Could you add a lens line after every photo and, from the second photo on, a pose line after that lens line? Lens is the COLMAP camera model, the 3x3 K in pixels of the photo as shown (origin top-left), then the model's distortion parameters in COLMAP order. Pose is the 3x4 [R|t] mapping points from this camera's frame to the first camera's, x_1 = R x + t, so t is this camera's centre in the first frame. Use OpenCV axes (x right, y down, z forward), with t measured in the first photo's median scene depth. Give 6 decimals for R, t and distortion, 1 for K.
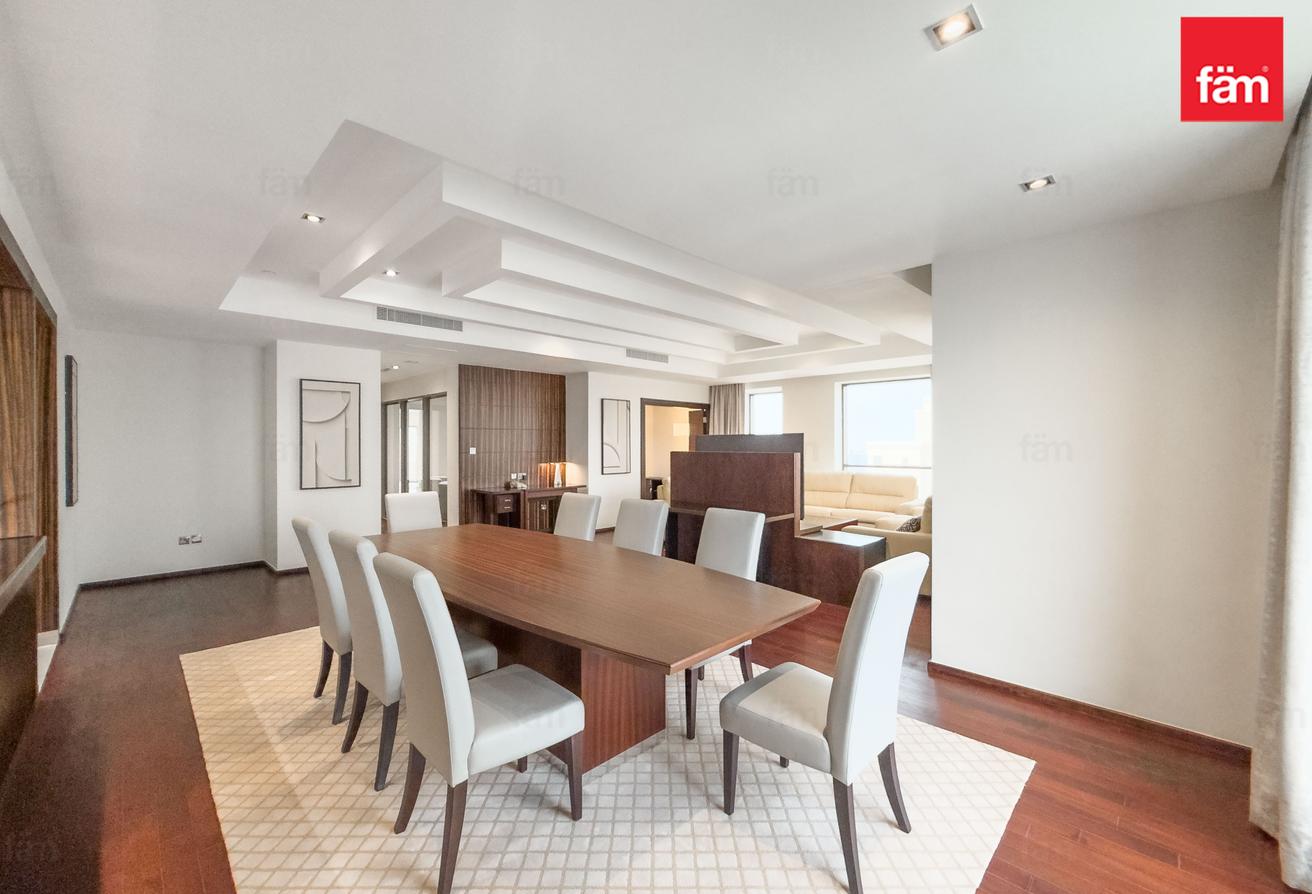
lens RADIAL K [[526.6, 0, 652.3], [0, 526.6, 445.9], [0, 0, 1]] dist [-0.003155, -0.000445]
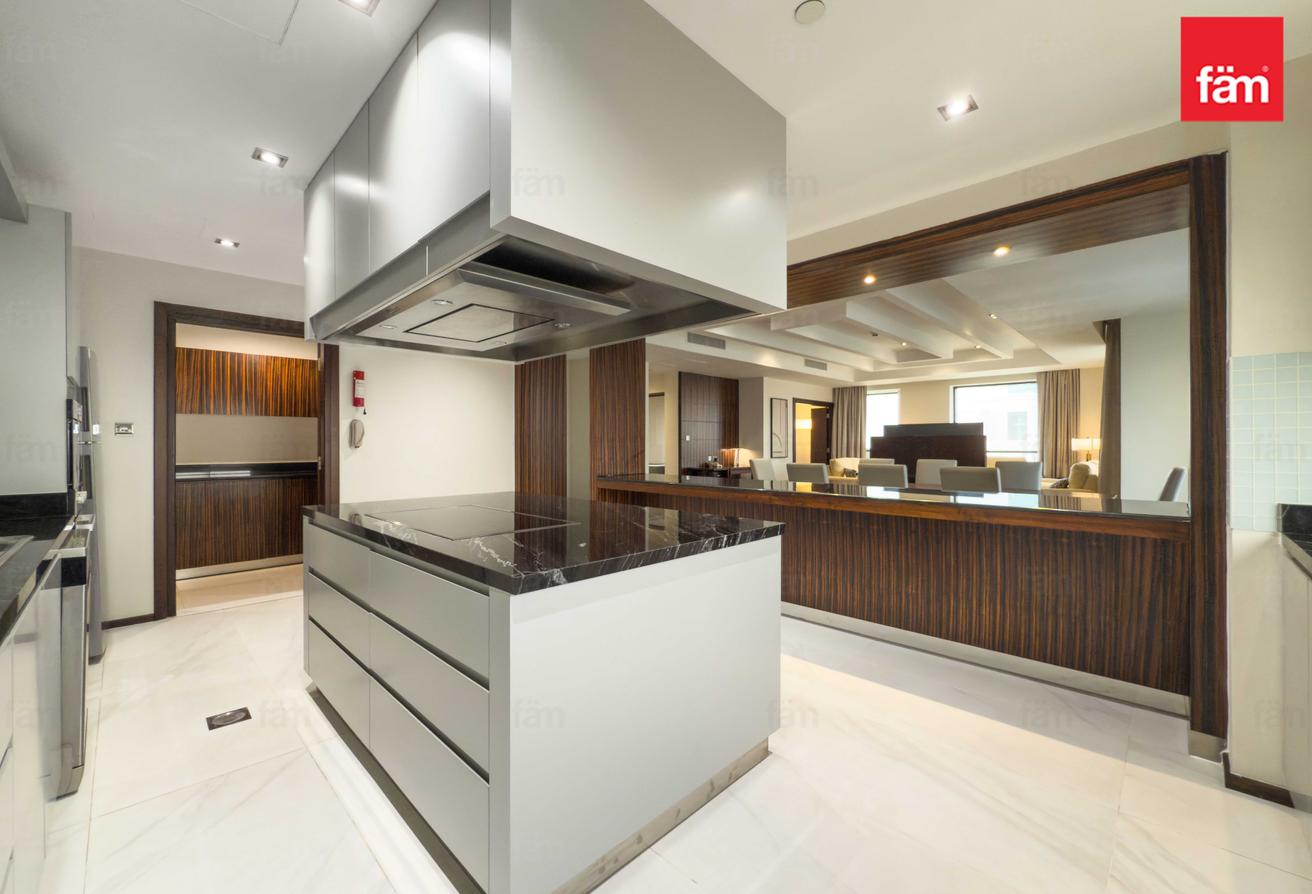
lens RADIAL K [[526.6, 0, 659.6], [0, 526.6, 447.0], [0, 0, 1]] dist [-0.003155, -0.000445]
pose [[0.999983, 0.000982, 0.005772, -0.363074], [-0.000996, 0.999997, 0.002427, 0.025138], [-0.005770, -0.002433, 0.999980, -0.259570]]
